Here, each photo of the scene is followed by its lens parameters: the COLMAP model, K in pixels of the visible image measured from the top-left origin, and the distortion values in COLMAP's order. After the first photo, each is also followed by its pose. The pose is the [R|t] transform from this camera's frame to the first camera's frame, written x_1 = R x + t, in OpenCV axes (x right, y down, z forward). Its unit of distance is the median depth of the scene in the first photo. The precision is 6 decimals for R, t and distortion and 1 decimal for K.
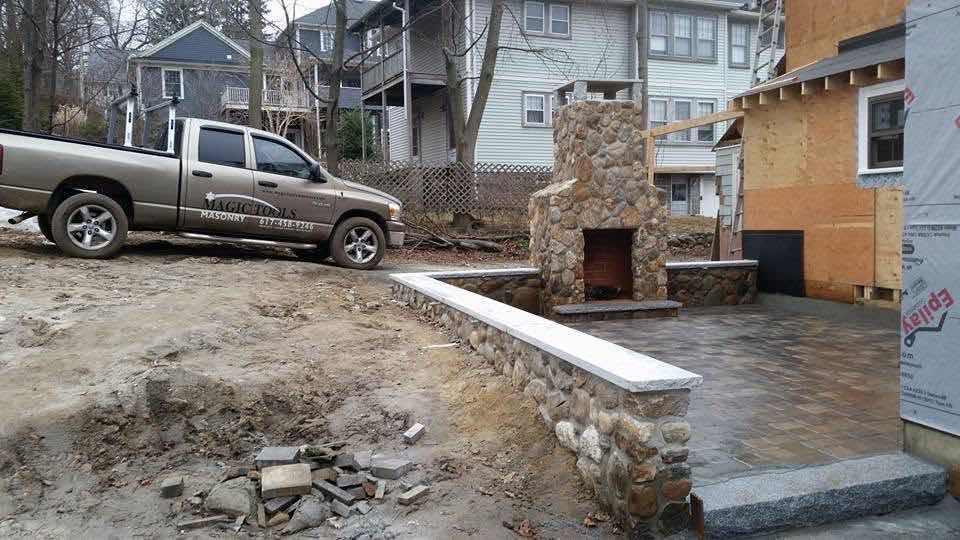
lens RADIAL K [[779.1, 0, 474.7], [0, 779.1, 268.1], [0, 0, 1]] dist [0.074218, -0.089369]
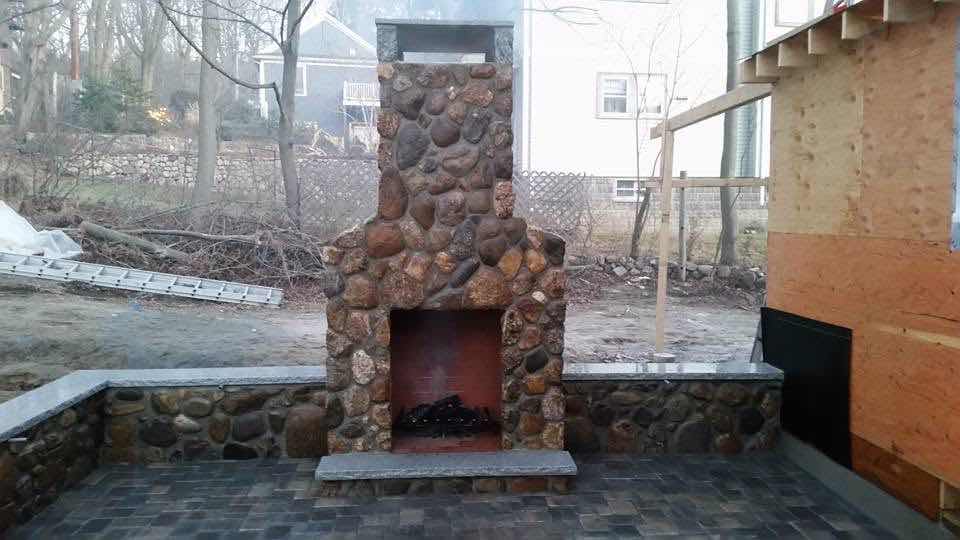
lens RADIAL K [[779.1, 0, 485.5], [0, 779.1, 269.8], [0, 0, 1]] dist [0.074218, -0.089369]
pose [[0.973301, 0.034492, -0.226925, 0.316015], [-0.032484, 0.999393, 0.012579, -0.084218], [0.227221, -0.004872, 0.973831, 0.497990]]
